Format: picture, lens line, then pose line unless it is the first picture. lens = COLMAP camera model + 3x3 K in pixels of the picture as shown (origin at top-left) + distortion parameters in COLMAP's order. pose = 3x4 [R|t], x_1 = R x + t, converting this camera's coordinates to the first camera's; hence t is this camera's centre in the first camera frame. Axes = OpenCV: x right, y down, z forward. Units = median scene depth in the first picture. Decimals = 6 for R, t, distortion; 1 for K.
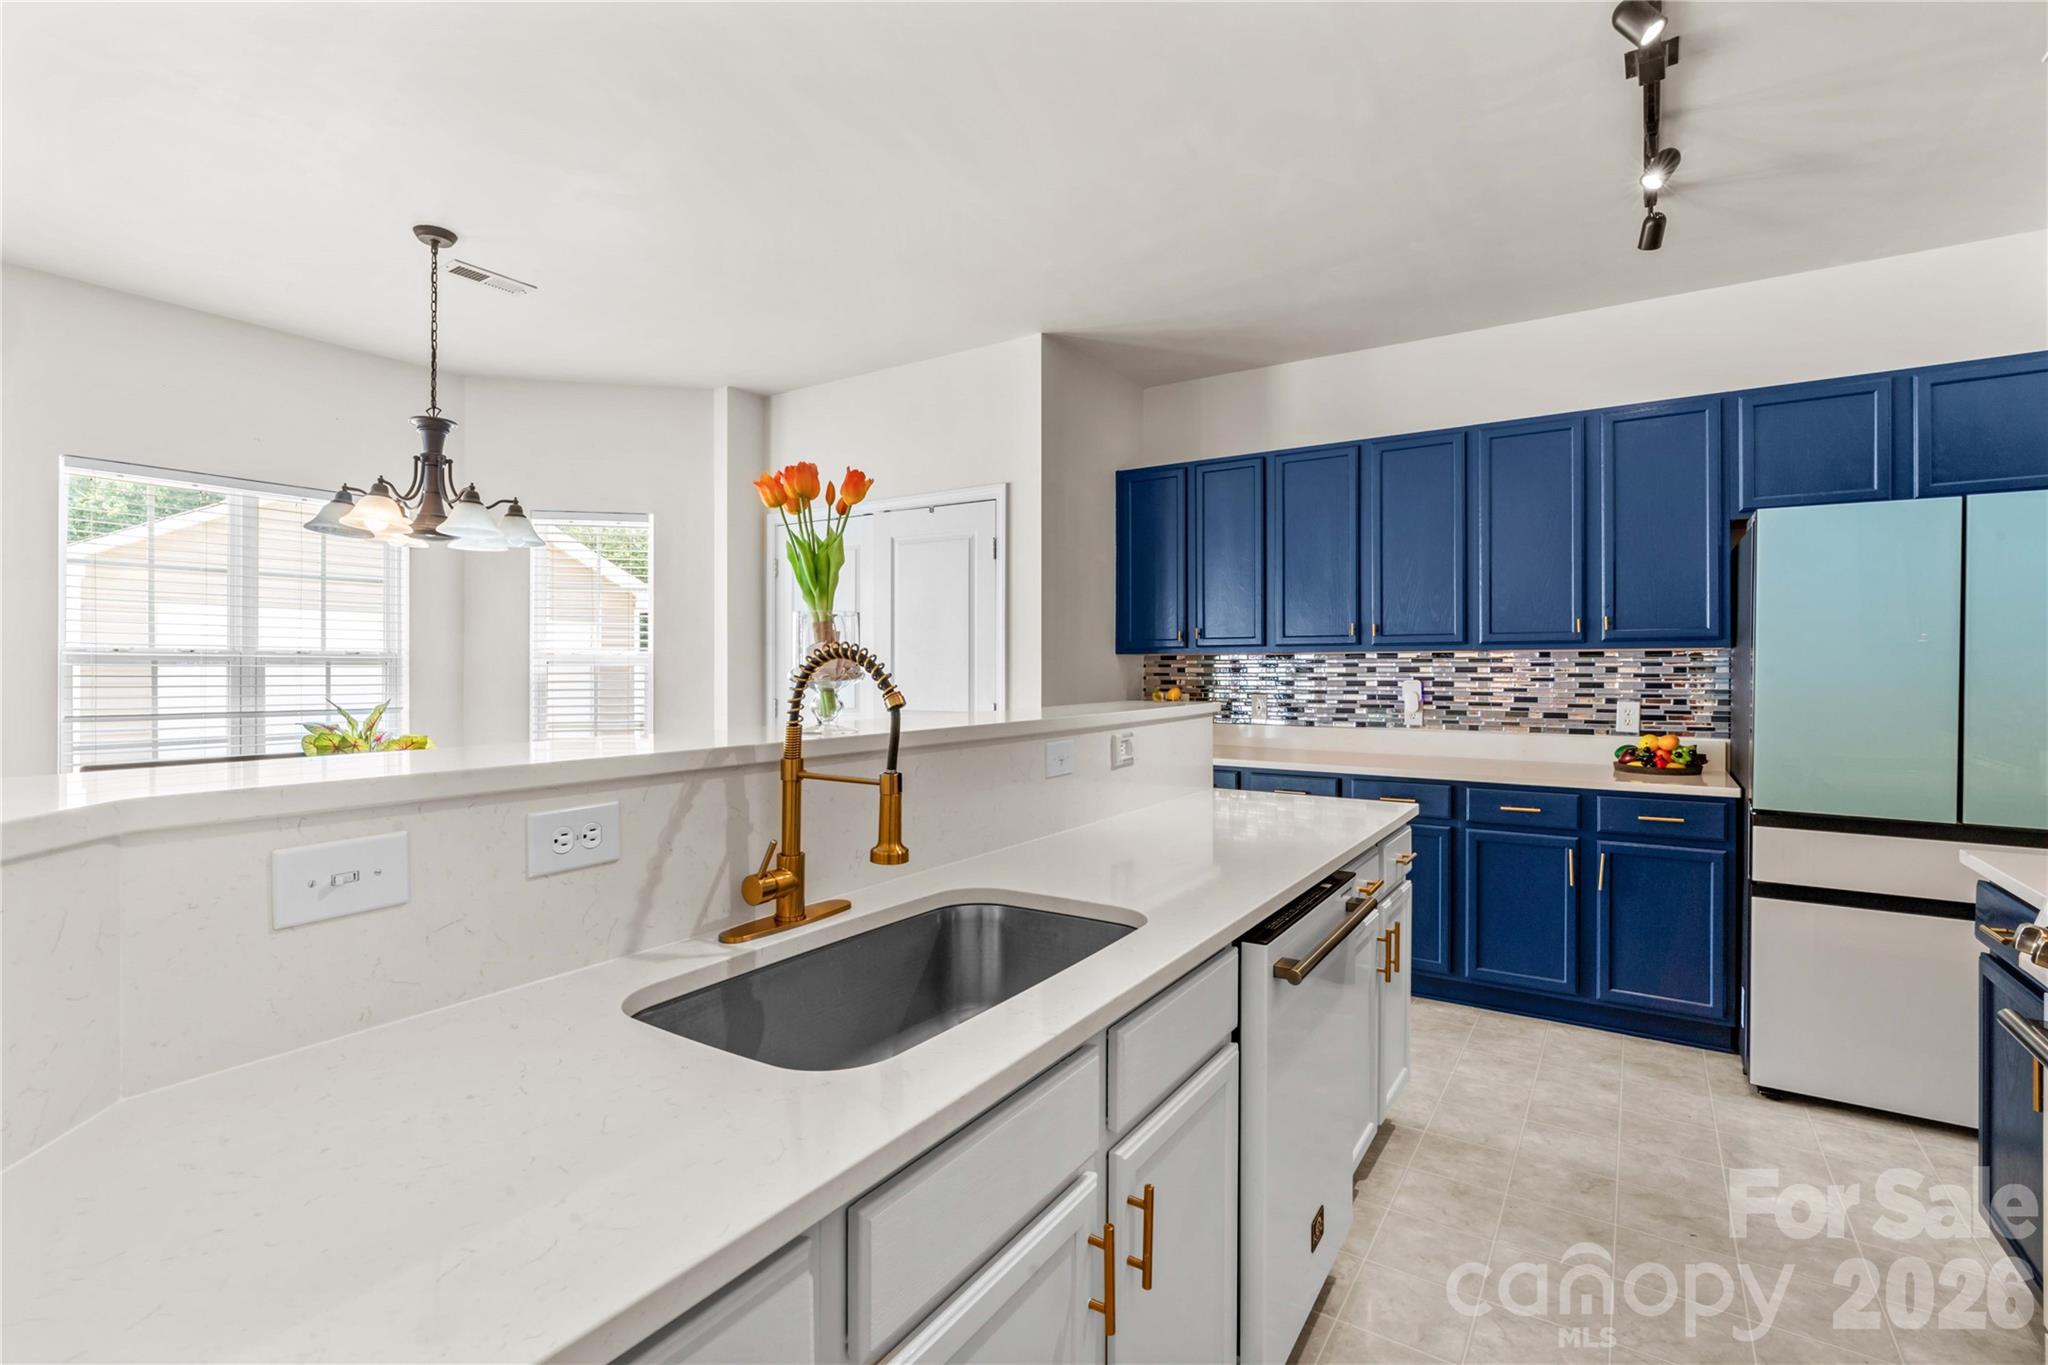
lens RADIAL K [[934.9, 0, 1017.0], [0, 934.9, 666.6], [0, 0, 1]] dist [-0.013629, 0.000697]
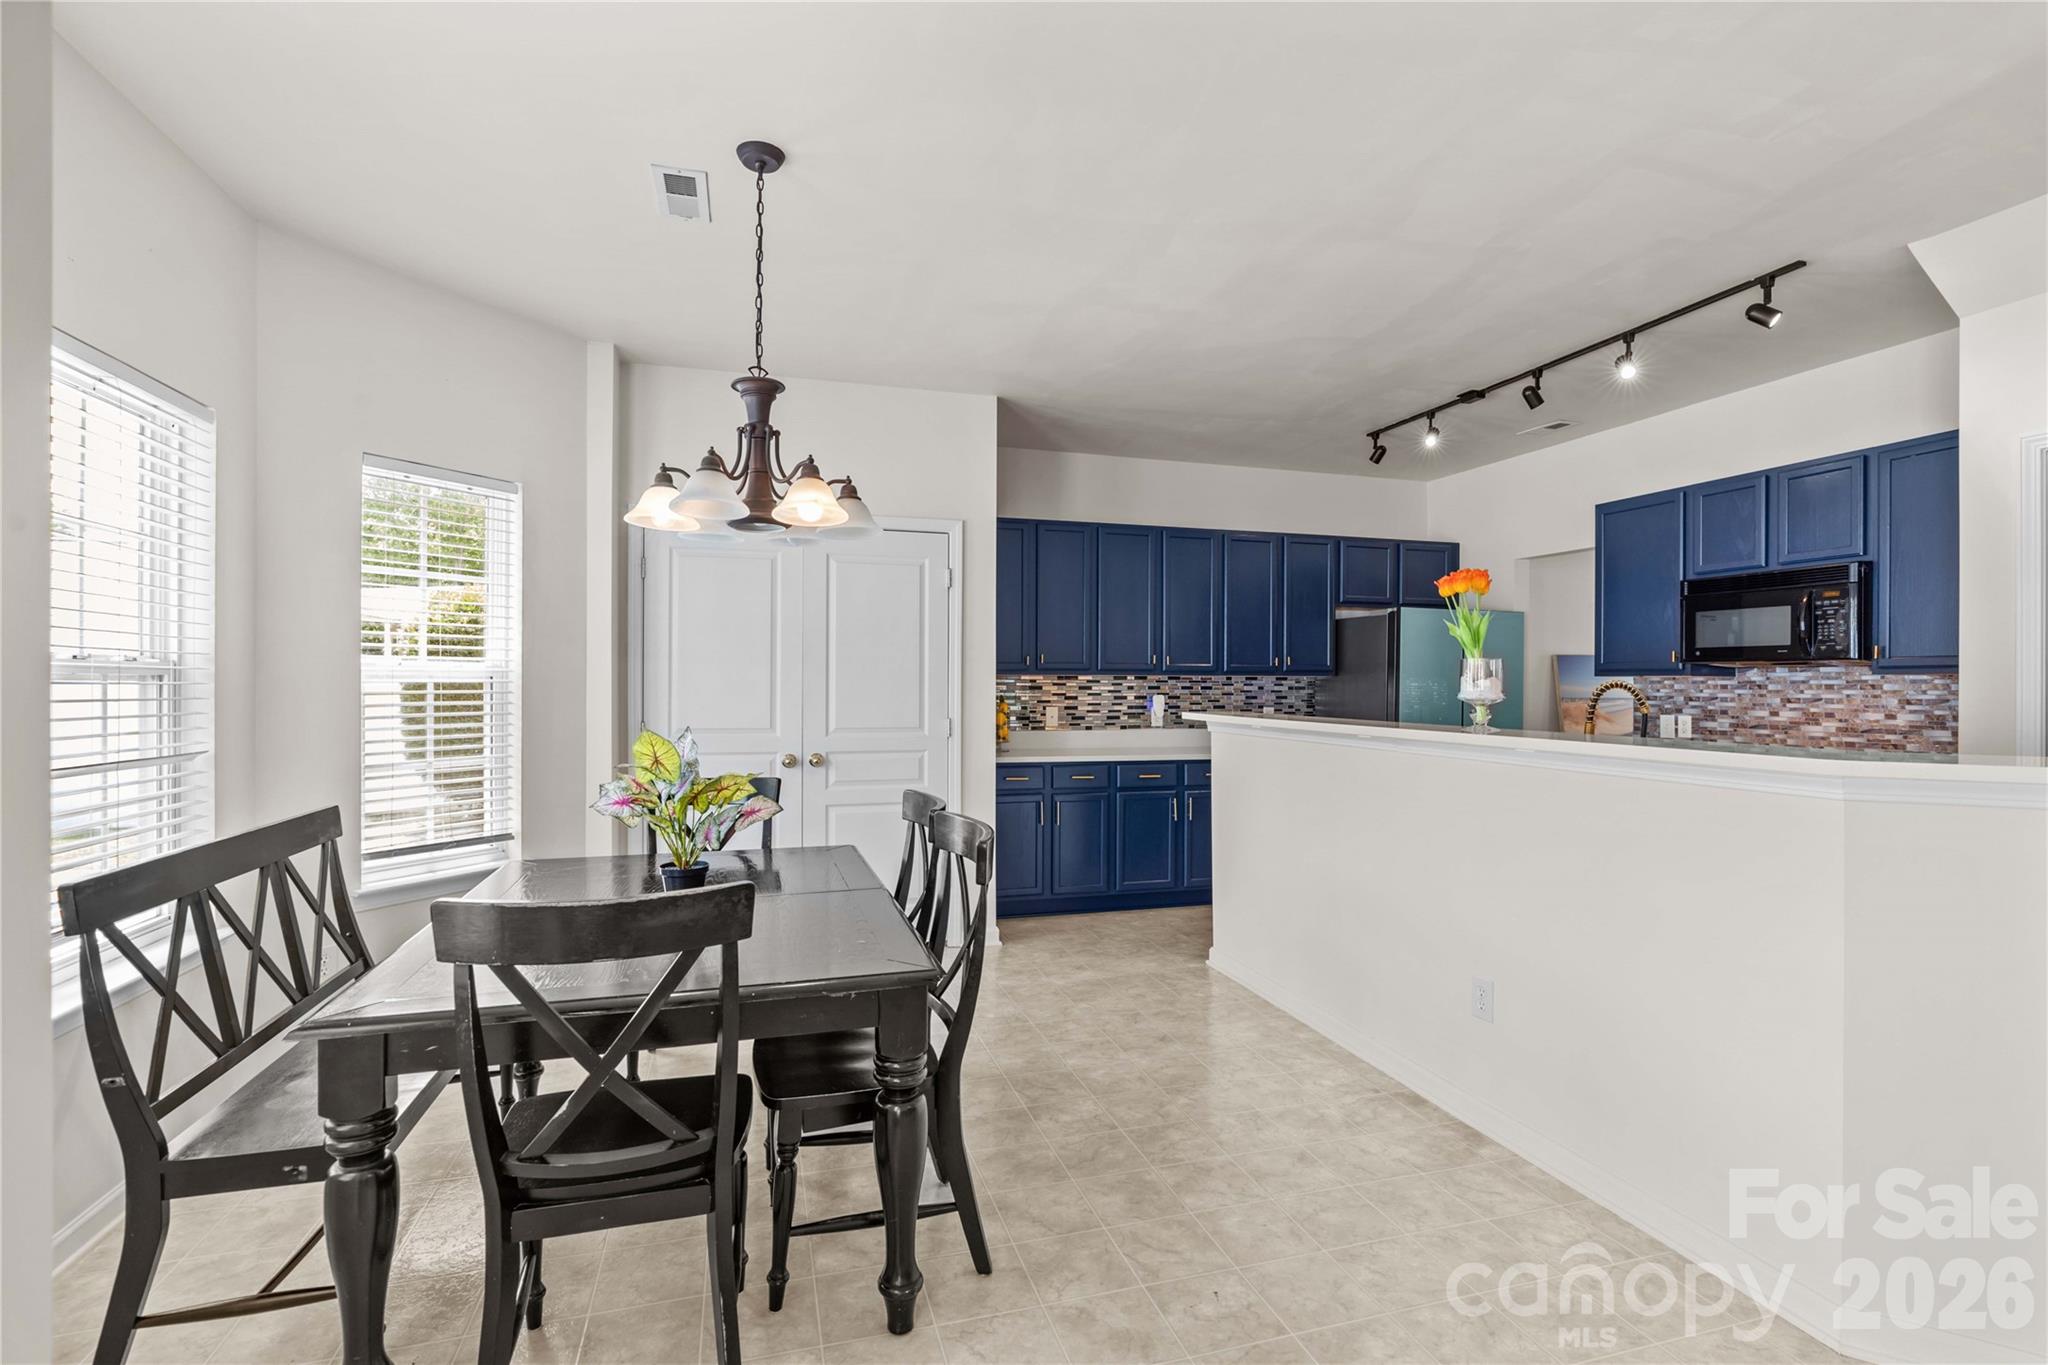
lens RADIAL K [[944.5, 0, 1026.0], [0, 944.5, 684.3], [0, 0, 1]] dist [-0.014581, 0.005188]
pose [[0.642060, 0.002345, 0.766651, -0.867224], [-0.005539, 0.999983, 0.001580, -0.003461], [-0.766635, -0.005261, 0.642062, 0.229685]]
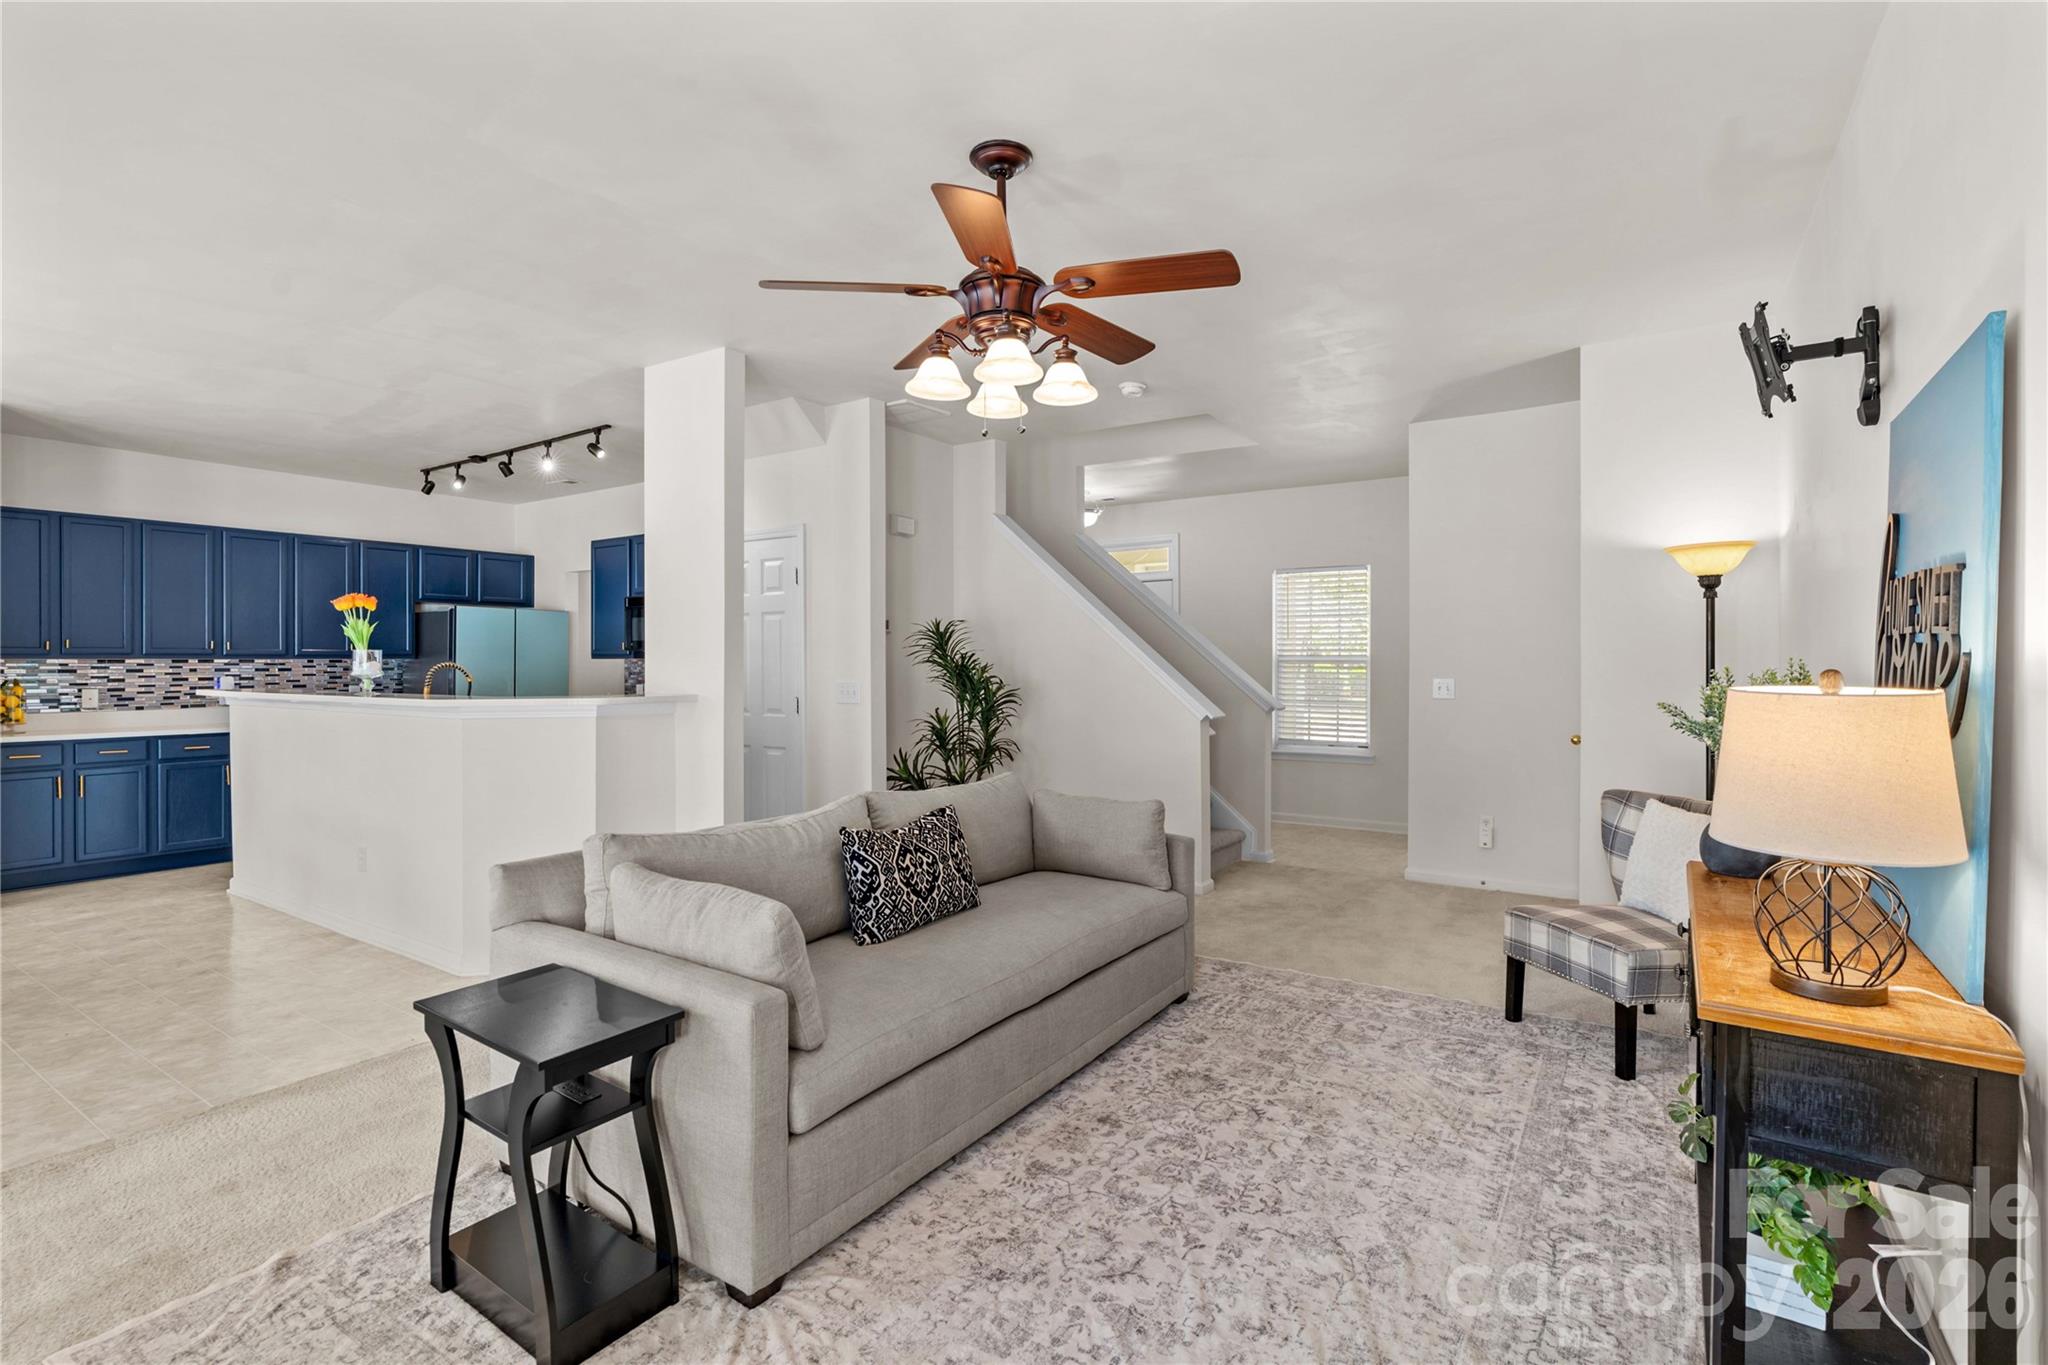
lens RADIAL K [[948.3, 0, 1022.4], [0, 948.3, 665.5], [0, 0, 1]] dist [-0.006703, 0.000790]
pose [[-0.001354, -0.000611, 0.999999, -1.257402], [0.001119, 0.999999, 0.000612, -0.004039], [-0.999998, 0.001120, -0.001353, -0.381987]]
